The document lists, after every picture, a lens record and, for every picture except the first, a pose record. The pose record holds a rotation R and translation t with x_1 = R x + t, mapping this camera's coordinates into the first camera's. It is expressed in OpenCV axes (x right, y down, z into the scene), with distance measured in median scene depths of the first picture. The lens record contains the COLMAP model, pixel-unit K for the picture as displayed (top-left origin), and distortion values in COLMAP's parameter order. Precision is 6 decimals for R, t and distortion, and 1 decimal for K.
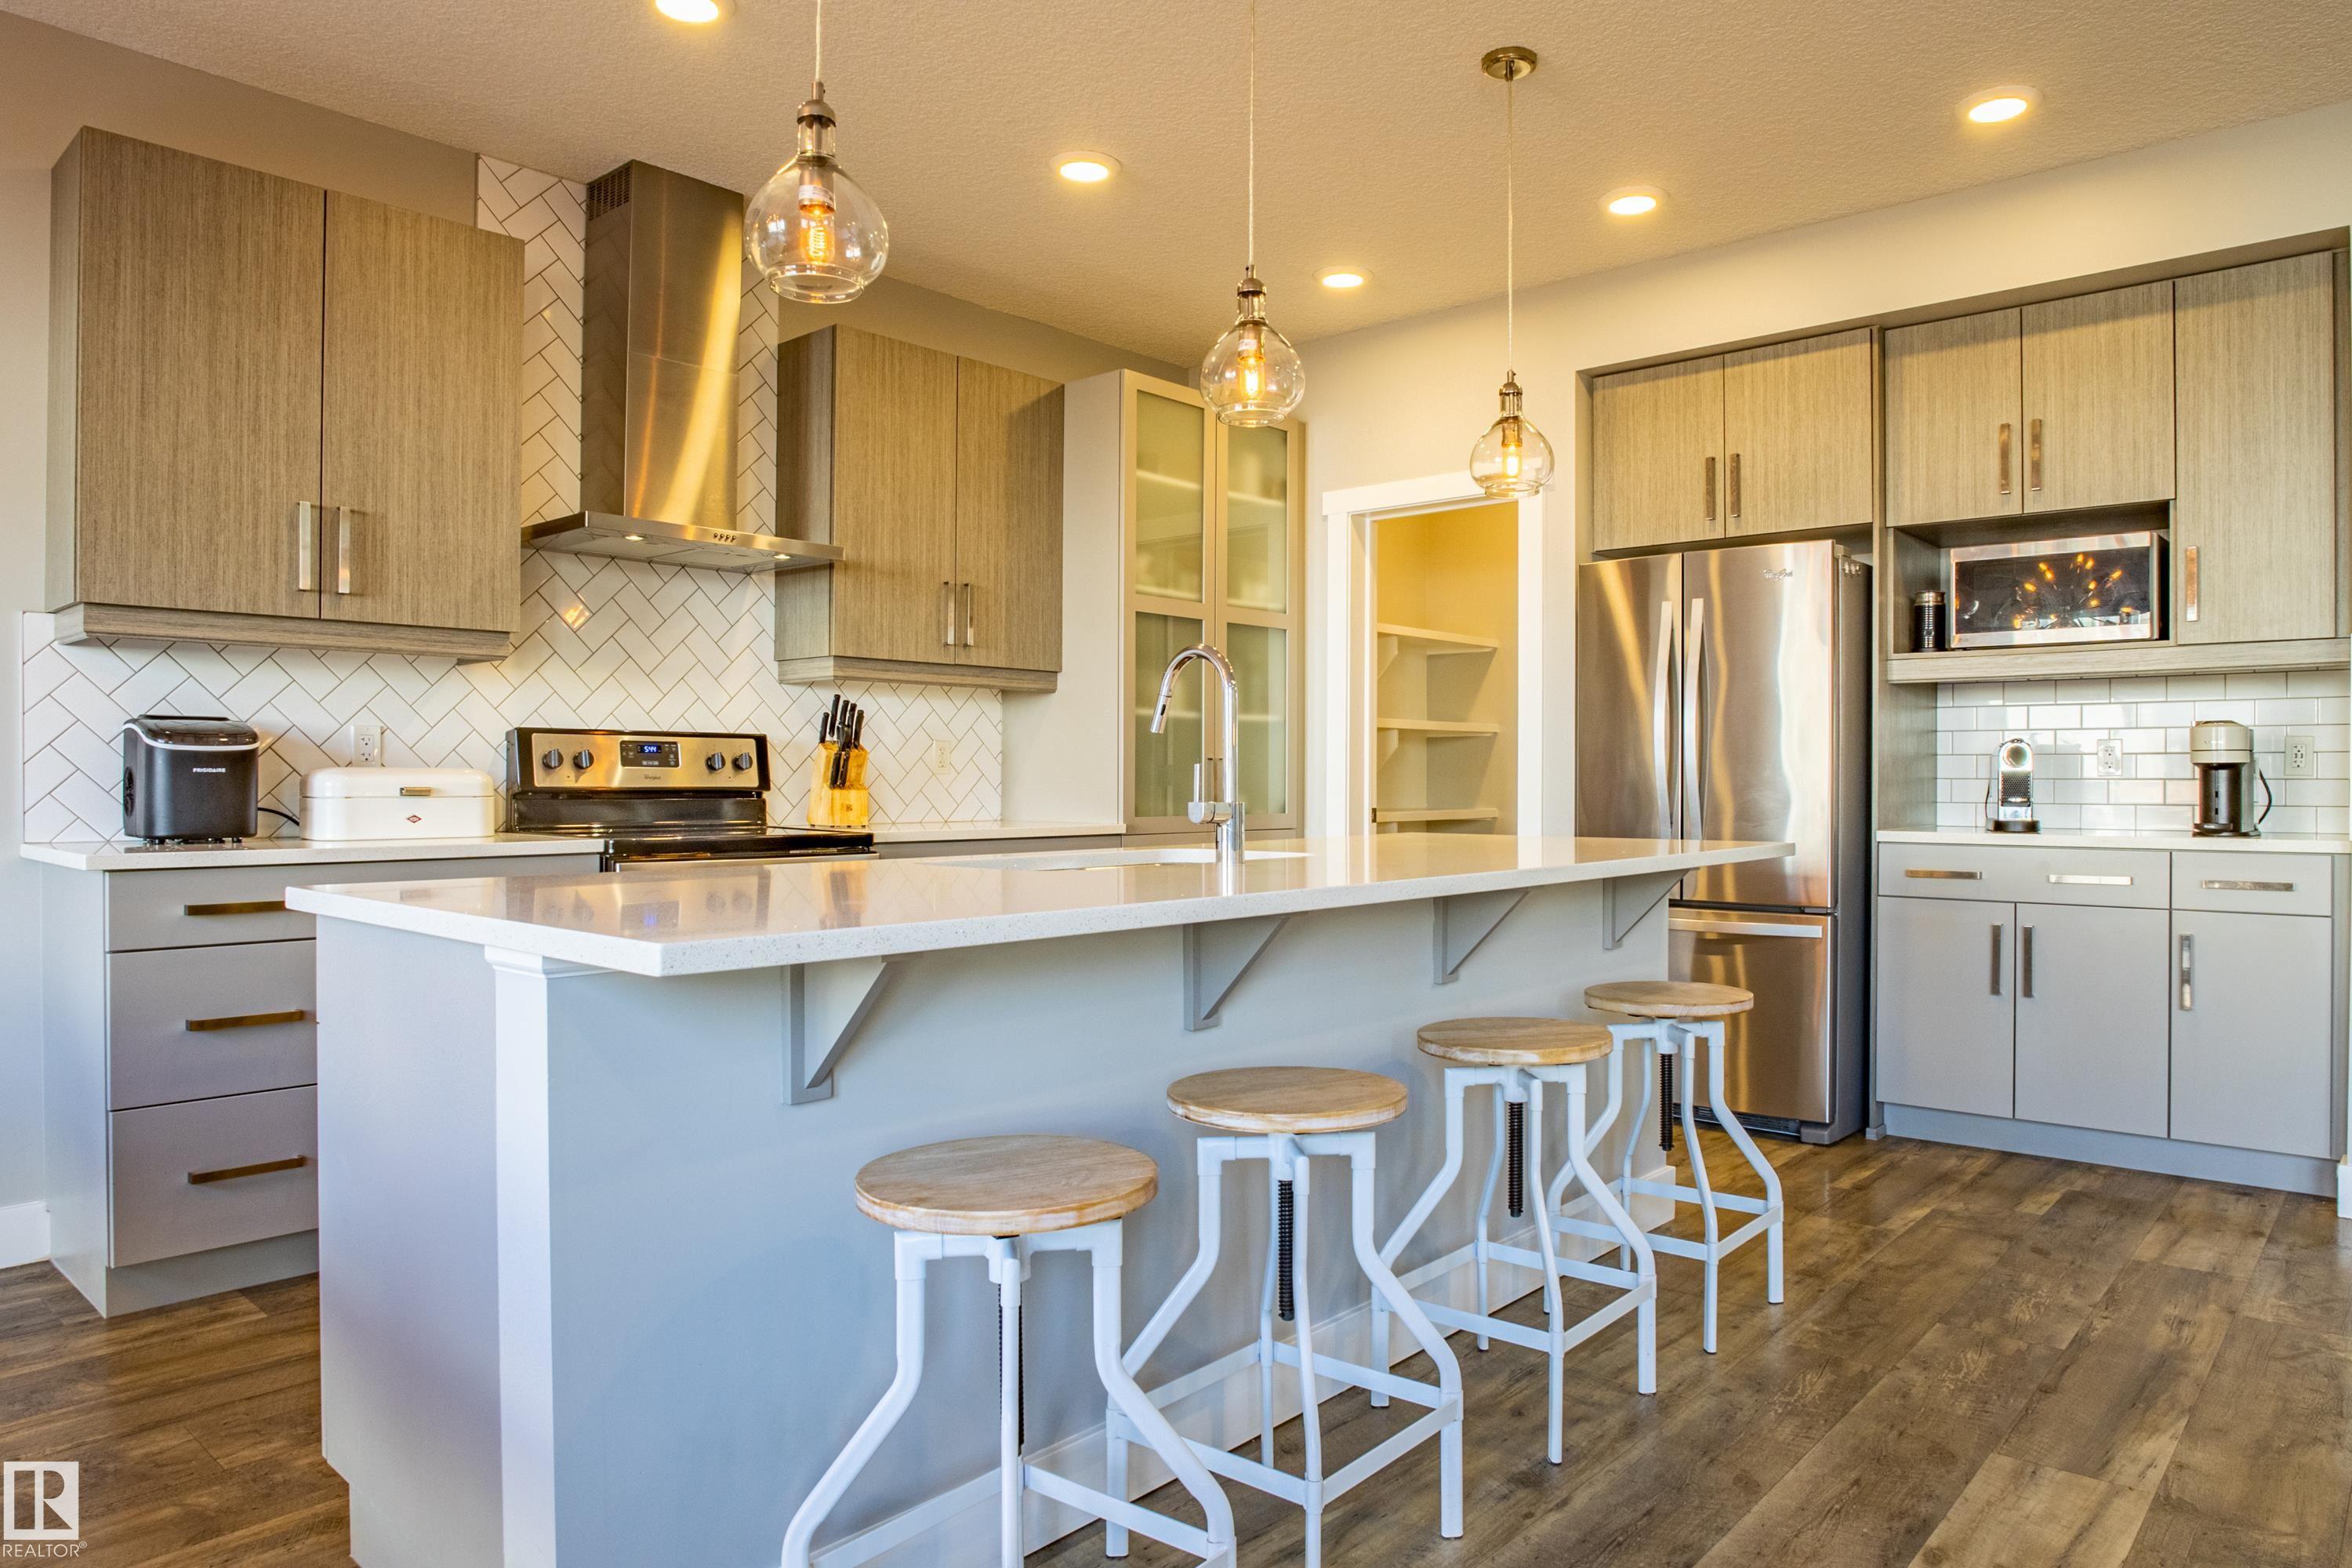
lens RADIAL K [[1572.9, 0, 1213.5], [0, 1572.9, 778.9], [0, 0, 1]] dist [-0.038335, 0.023786]
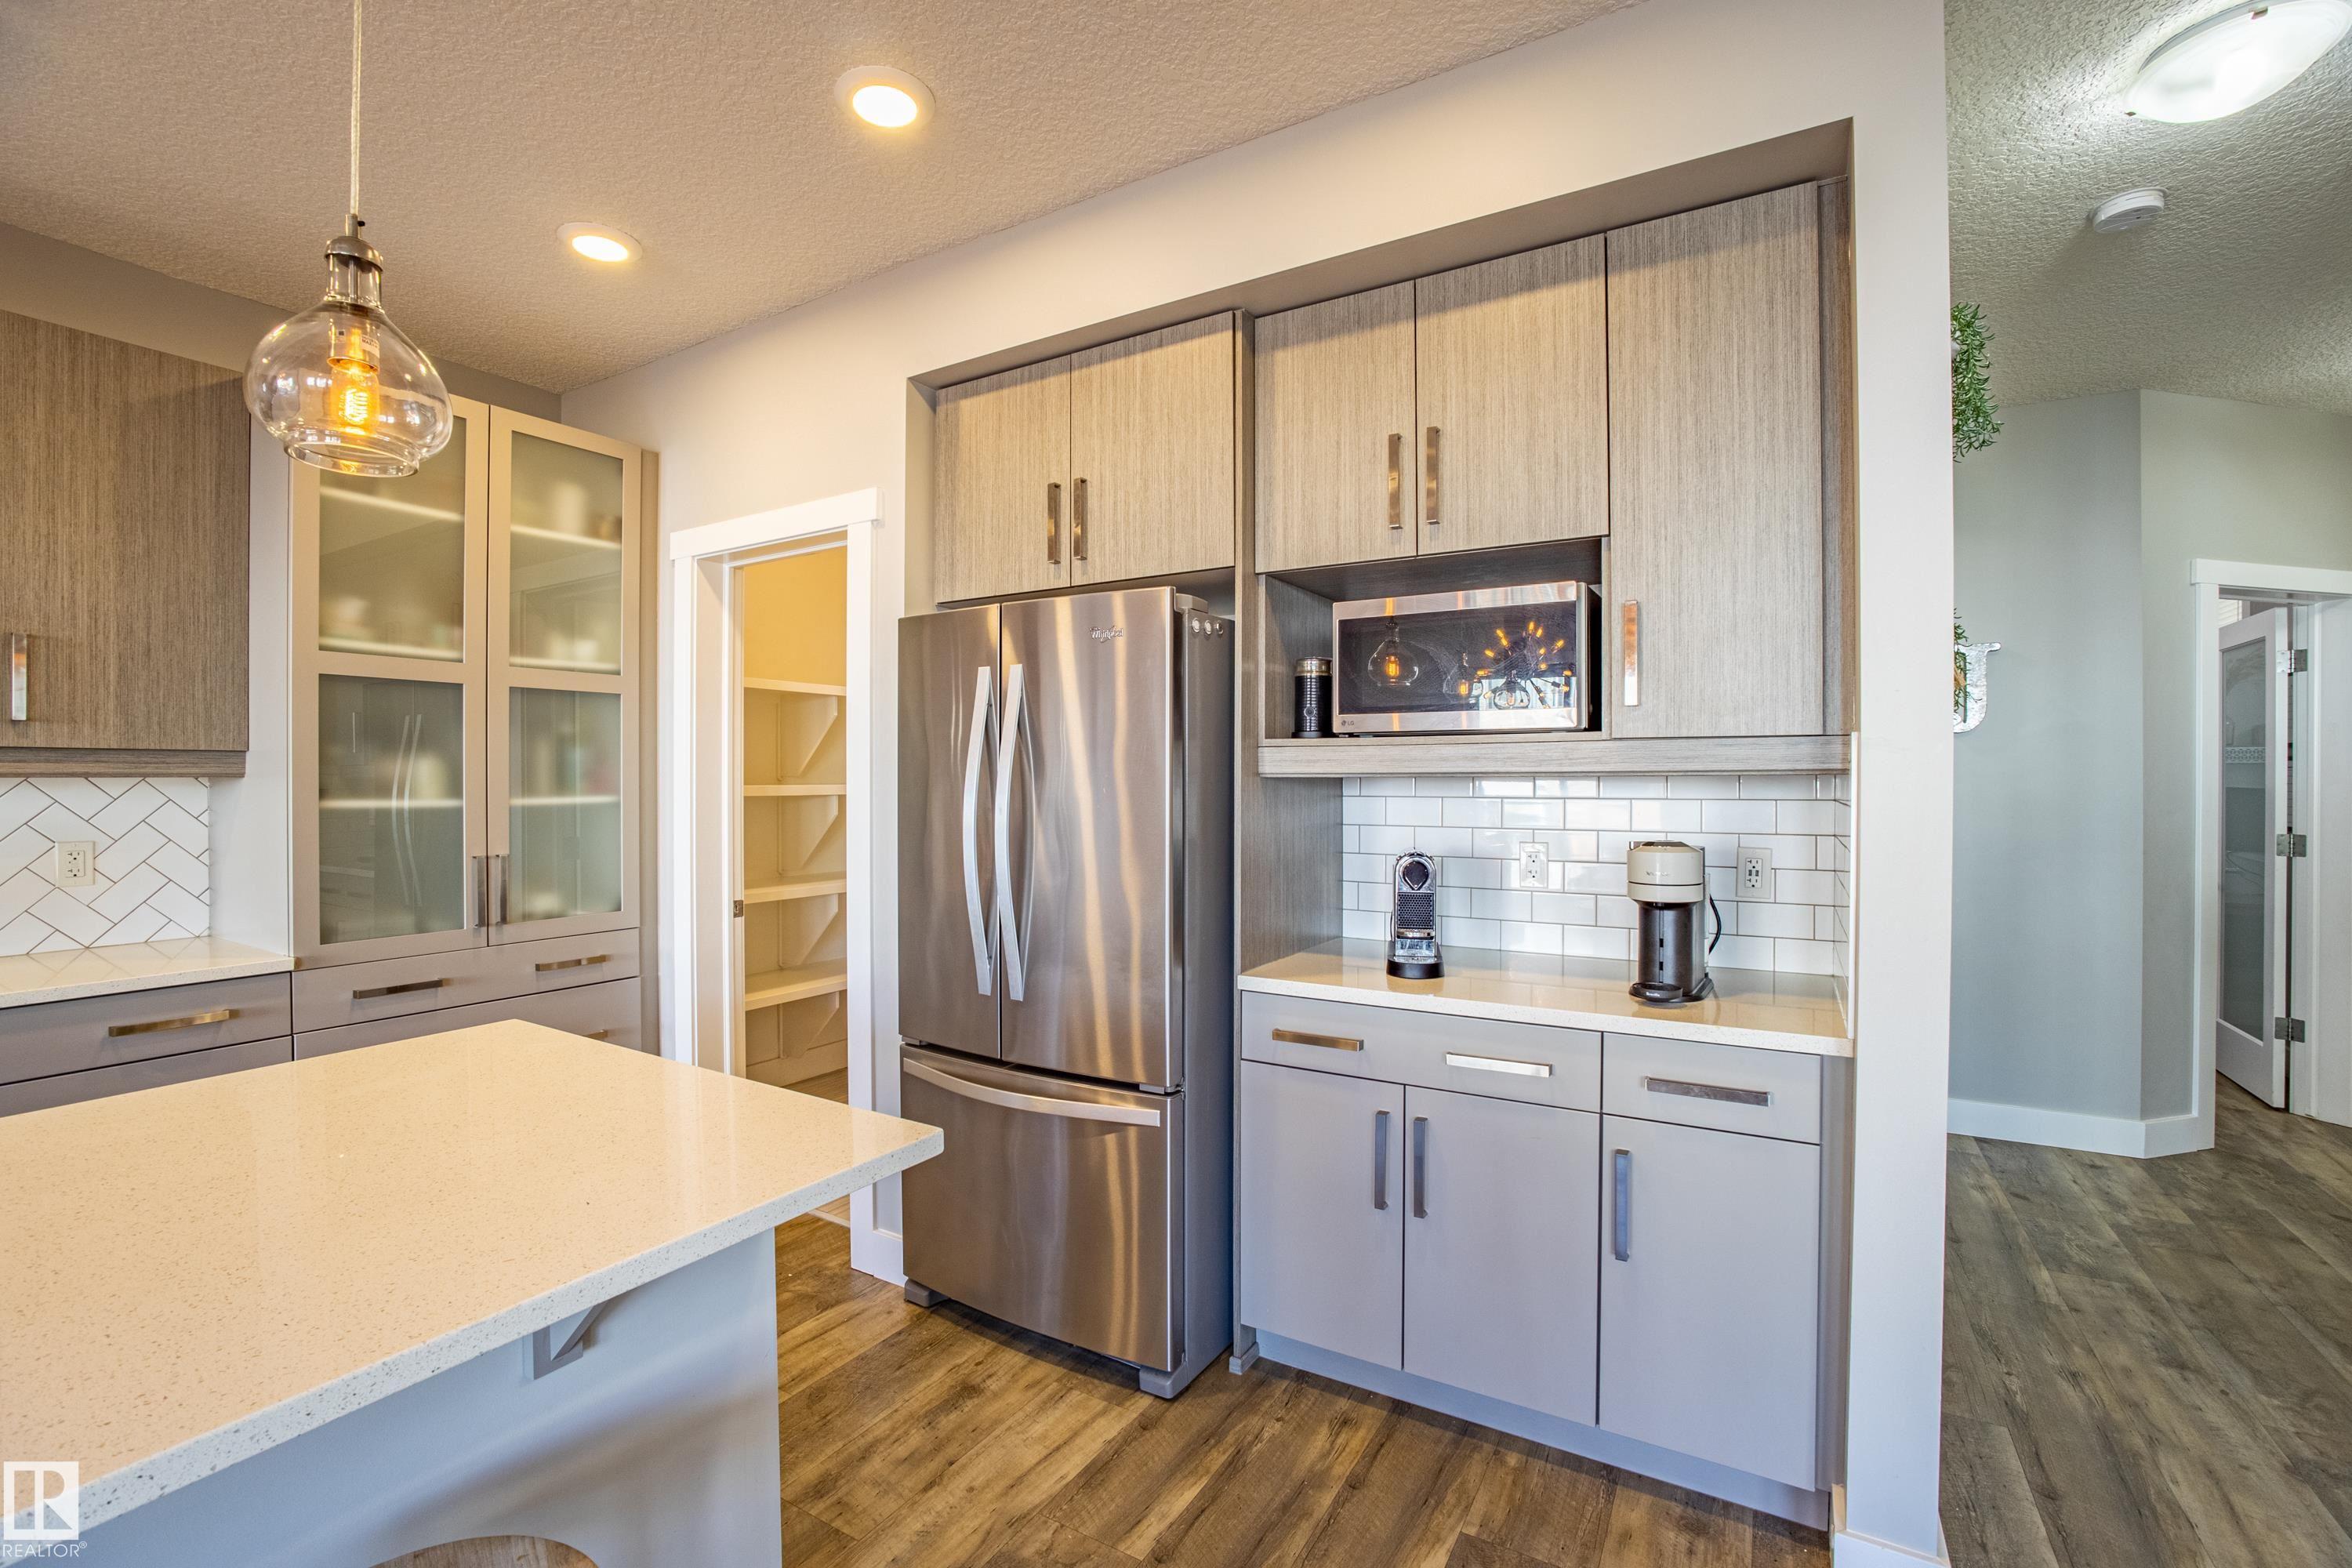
lens RADIAL K [[1107.9, 0, 1128.3], [0, 1107.9, 775.7], [0, 0, 1]] dist [-0.021546, -0.001235]
pose [[0.990819, -0.003551, 0.135152, 0.300658], [0.003059, 0.999988, 0.003843, -0.065555], [-0.135164, -0.003394, 0.990817, 0.478766]]
